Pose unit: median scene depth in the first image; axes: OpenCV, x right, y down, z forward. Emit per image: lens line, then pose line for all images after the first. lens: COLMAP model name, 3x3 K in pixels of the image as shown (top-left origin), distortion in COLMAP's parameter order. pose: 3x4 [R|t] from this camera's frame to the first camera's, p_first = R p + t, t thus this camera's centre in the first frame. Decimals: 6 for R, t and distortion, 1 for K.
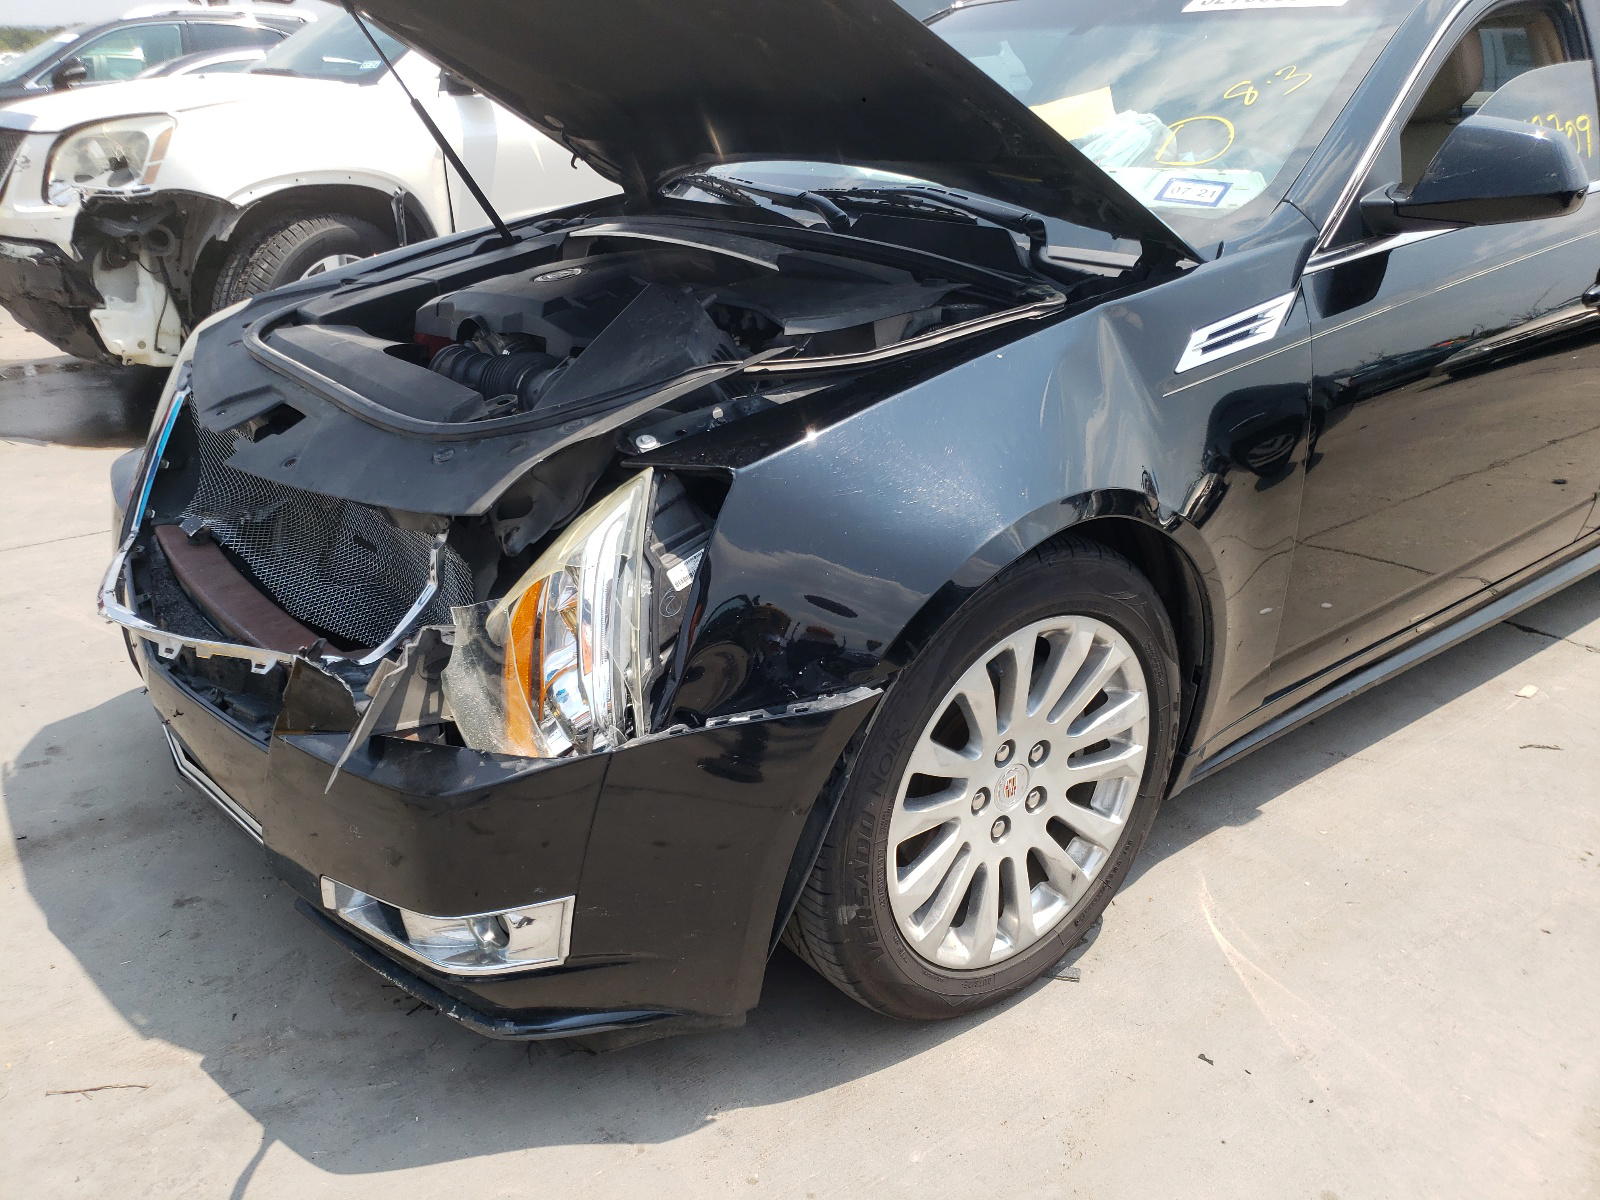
lens RADIAL K [[1181.2, 0, 798.0], [0, 1181.2, 536.7], [0, 0, 1]] dist [-0.016645, -0.004091]
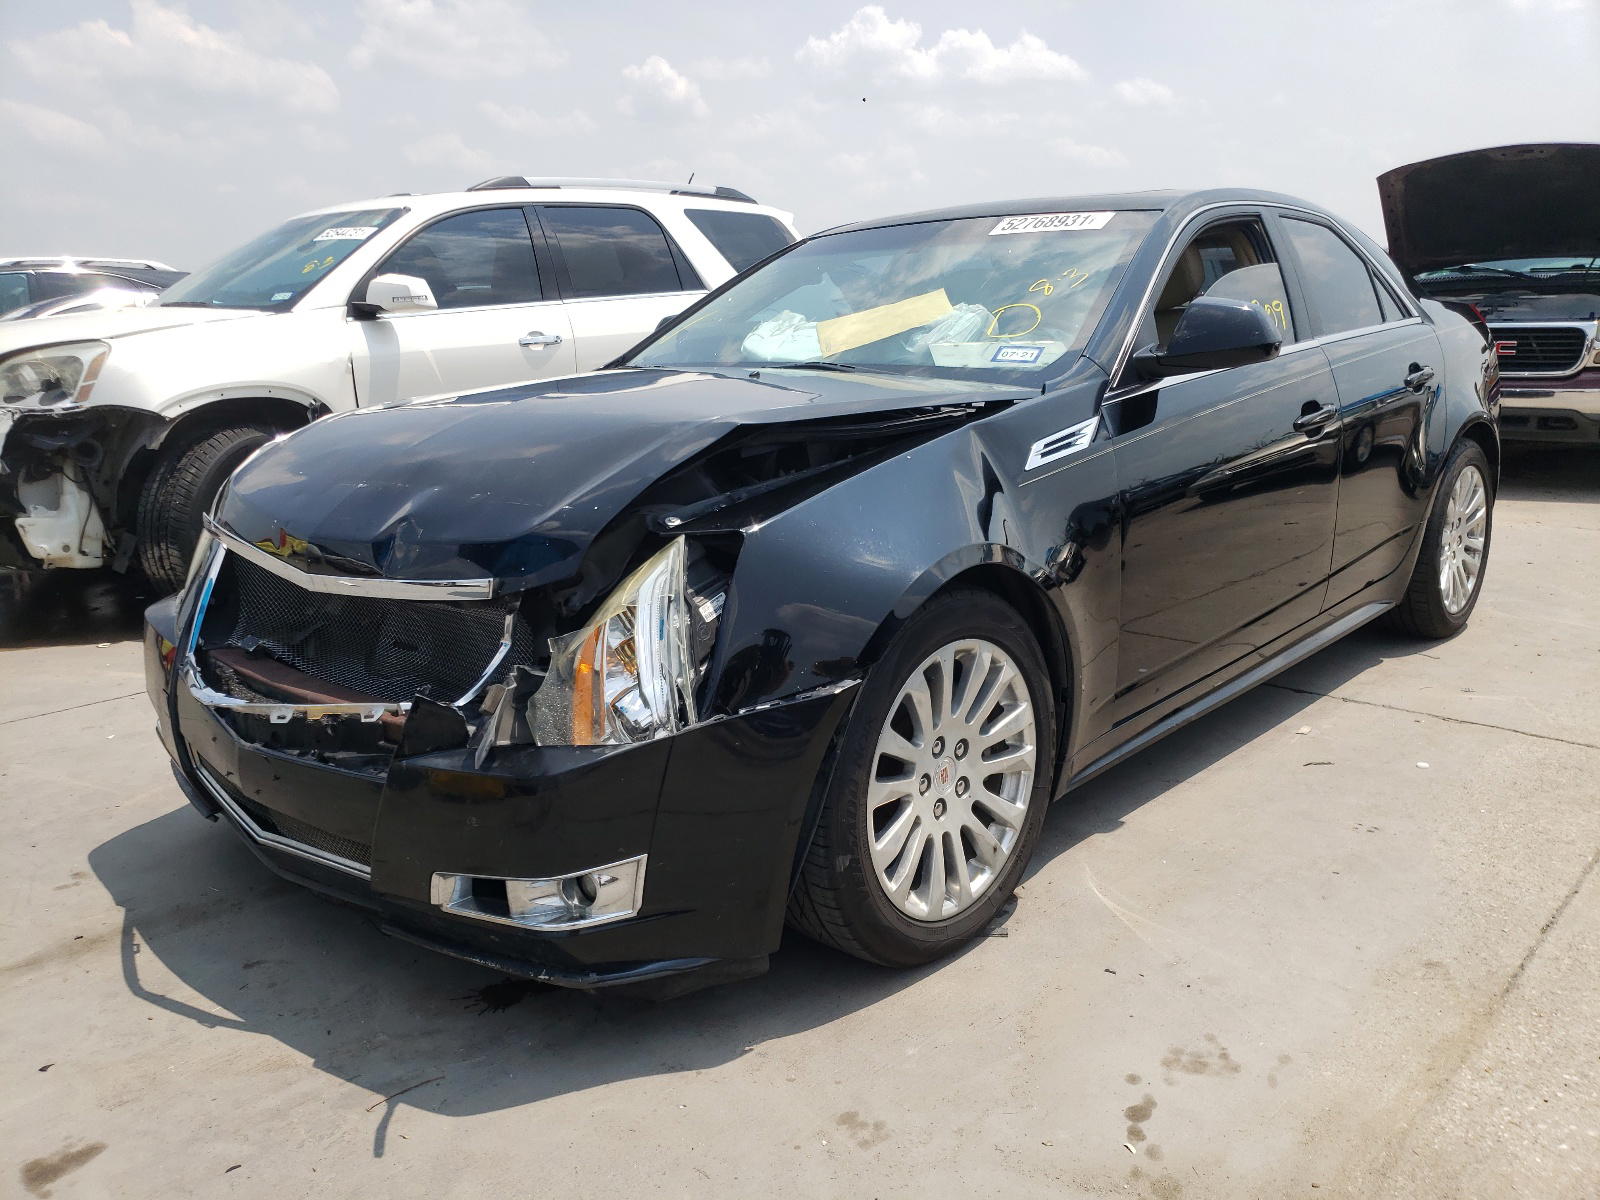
lens RADIAL K [[1181.2, 0, 798.0], [0, 1181.2, 536.7], [0, 0, 1]] dist [-0.016645, -0.004091]
pose [[0.985918, -0.052980, 0.158612, -0.178936], [0.081541, 0.980395, -0.179378, 0.172929], [-0.145999, 0.189786, 0.970910, -0.318631]]
